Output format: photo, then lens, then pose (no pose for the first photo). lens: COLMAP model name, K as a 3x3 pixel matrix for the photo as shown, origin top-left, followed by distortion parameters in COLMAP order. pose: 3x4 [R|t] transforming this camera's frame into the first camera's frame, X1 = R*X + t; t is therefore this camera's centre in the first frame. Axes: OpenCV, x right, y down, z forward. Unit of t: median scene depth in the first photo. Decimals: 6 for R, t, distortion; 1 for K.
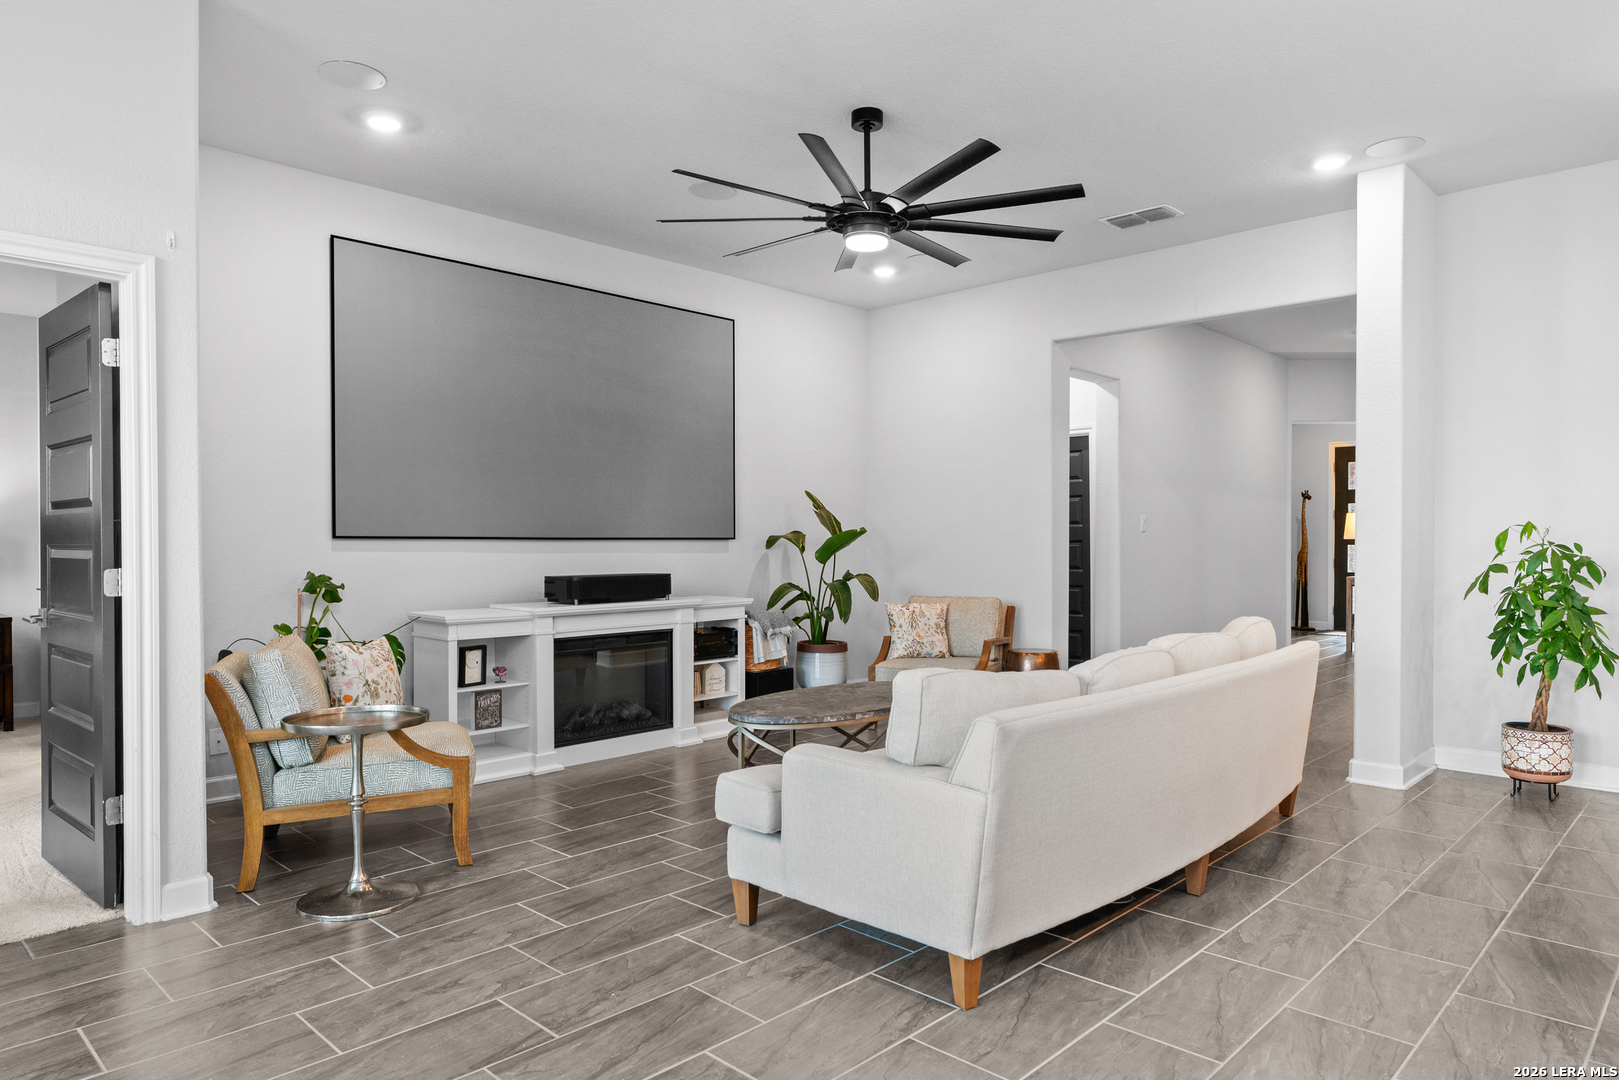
lens RADIAL K [[1002.9, 0, 805.9], [0, 1002.9, 563.6], [0, 0, 1]] dist [-0.000828, -0.001454]
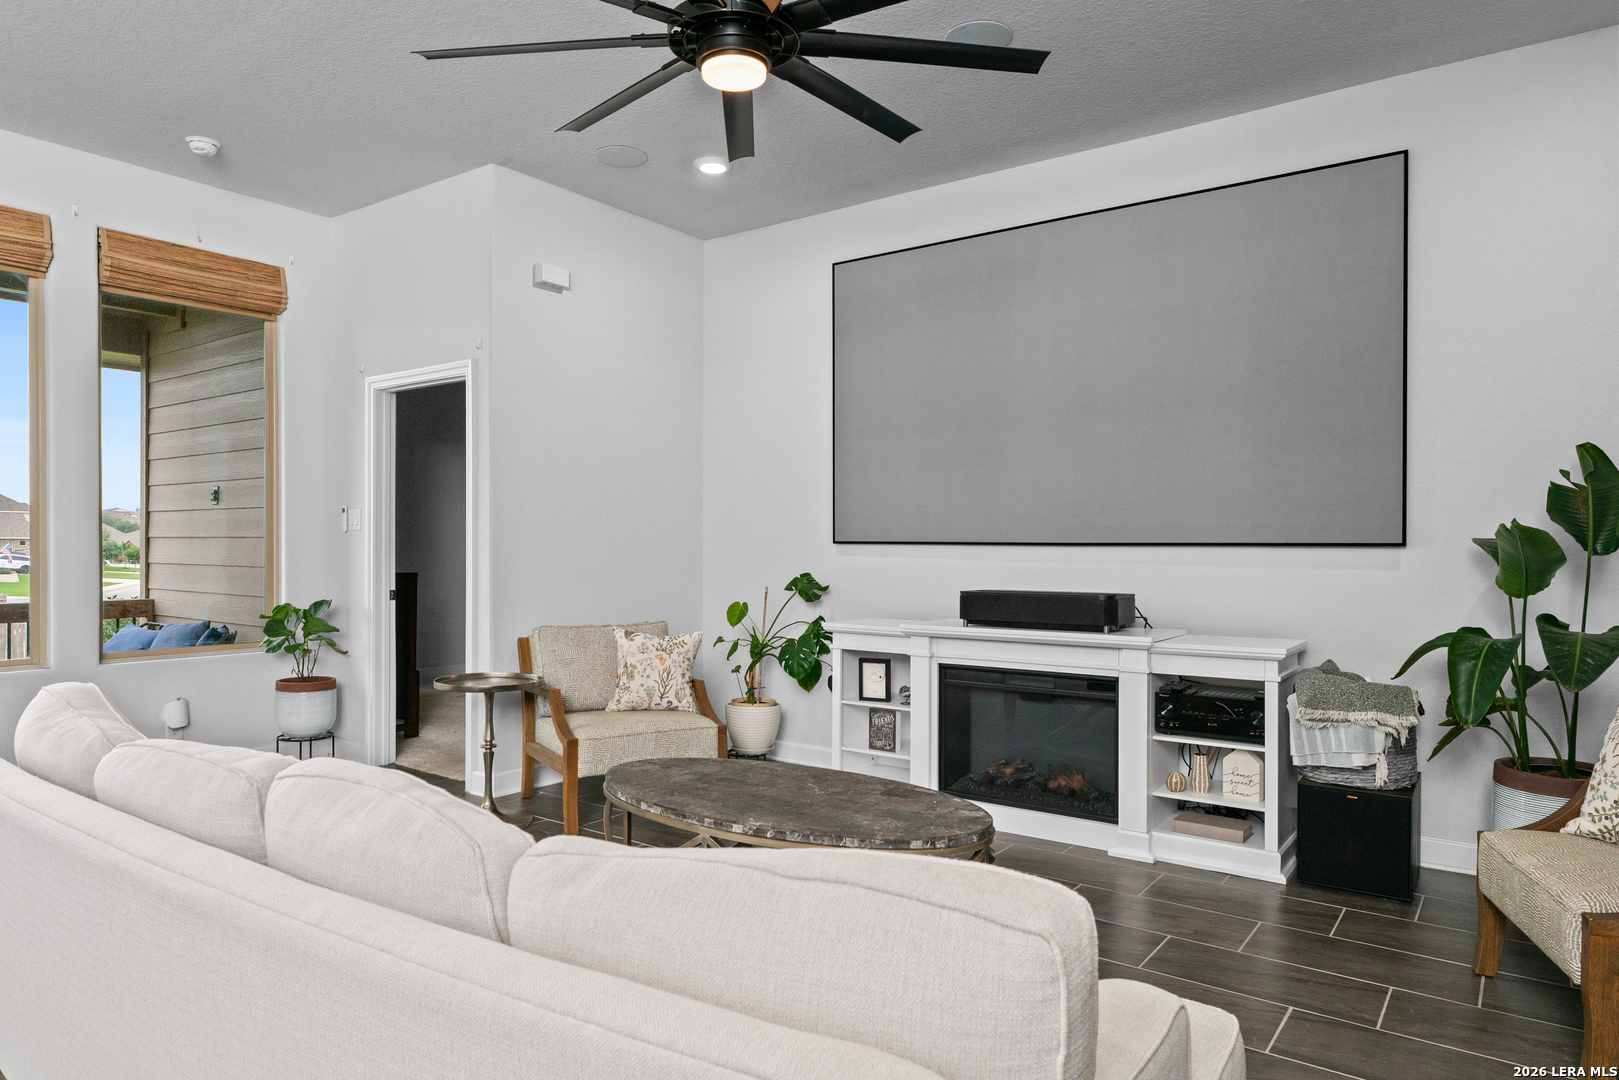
lens RADIAL K [[1000.2, 0, 806.4], [0, 1000.2, 552.2], [0, 0, 1]] dist [-0.003631, -0.000839]
pose [[0.140327, 0.007714, -0.990075, 0.565544], [-0.027712, 0.999608, 0.003861, -0.017927], [0.989717, 0.026895, 0.140485, 0.783314]]
